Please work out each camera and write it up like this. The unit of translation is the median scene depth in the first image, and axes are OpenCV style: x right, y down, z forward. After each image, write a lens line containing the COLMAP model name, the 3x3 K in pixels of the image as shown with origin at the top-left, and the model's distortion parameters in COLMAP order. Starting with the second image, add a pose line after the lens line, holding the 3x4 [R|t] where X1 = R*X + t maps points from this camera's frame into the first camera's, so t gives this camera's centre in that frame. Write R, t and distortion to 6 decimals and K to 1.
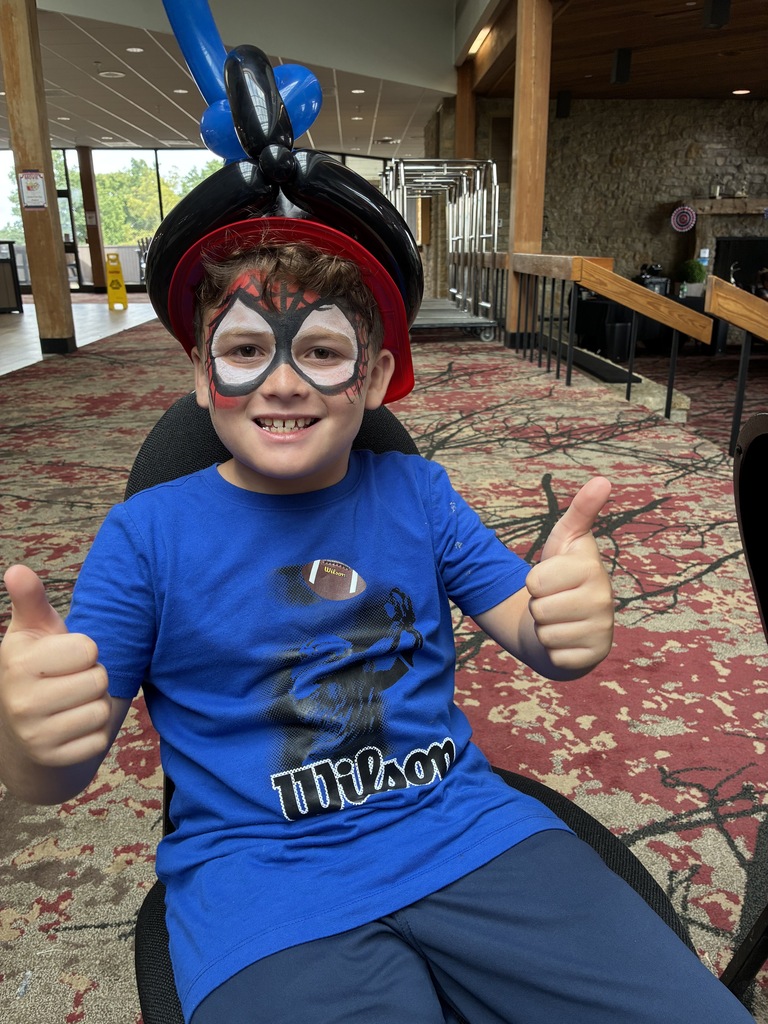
lens RADIAL K [[805.9, 0, 384.0], [0, 805.9, 512.0], [0, 0, 1]] dist [-0.009751, -0.012562]
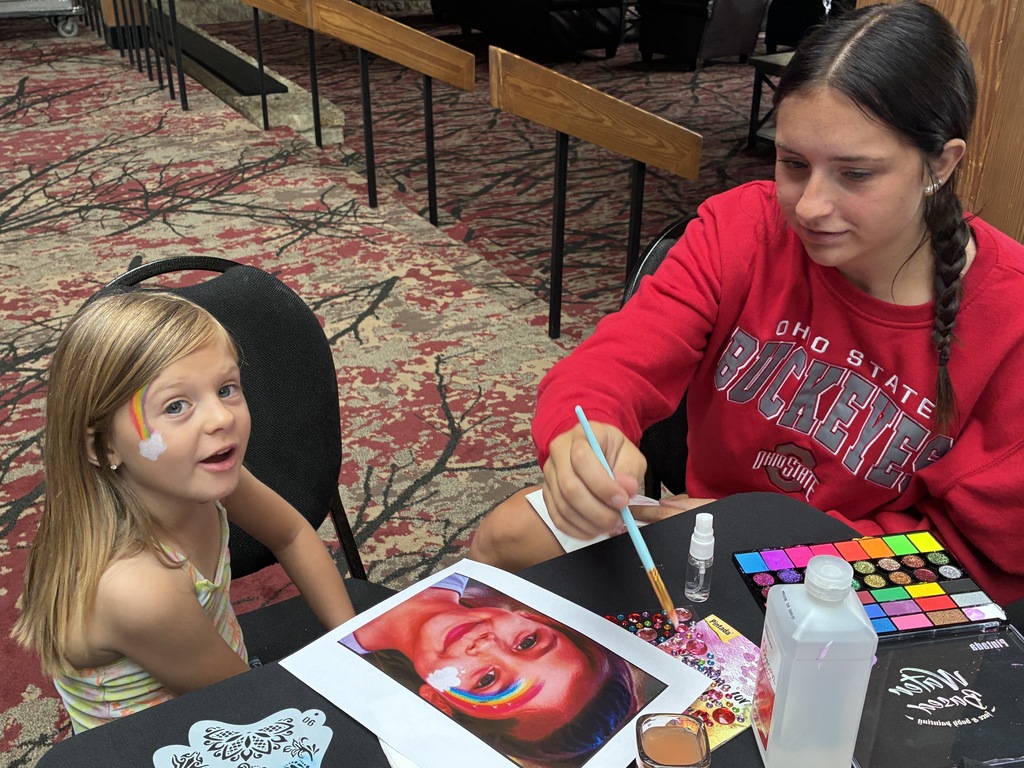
lens RADIAL K [[1062.3, 0, 512.0], [0, 1062.3, 384.0], [0, 0, 1]] dist [-0.005443, 0.065879]
pose [[0.894030, -0.187307, 0.406972, 0.066501], [0.130424, 0.977876, 0.163550, -0.038576], [-0.428602, -0.093140, 0.898680, -0.099096]]
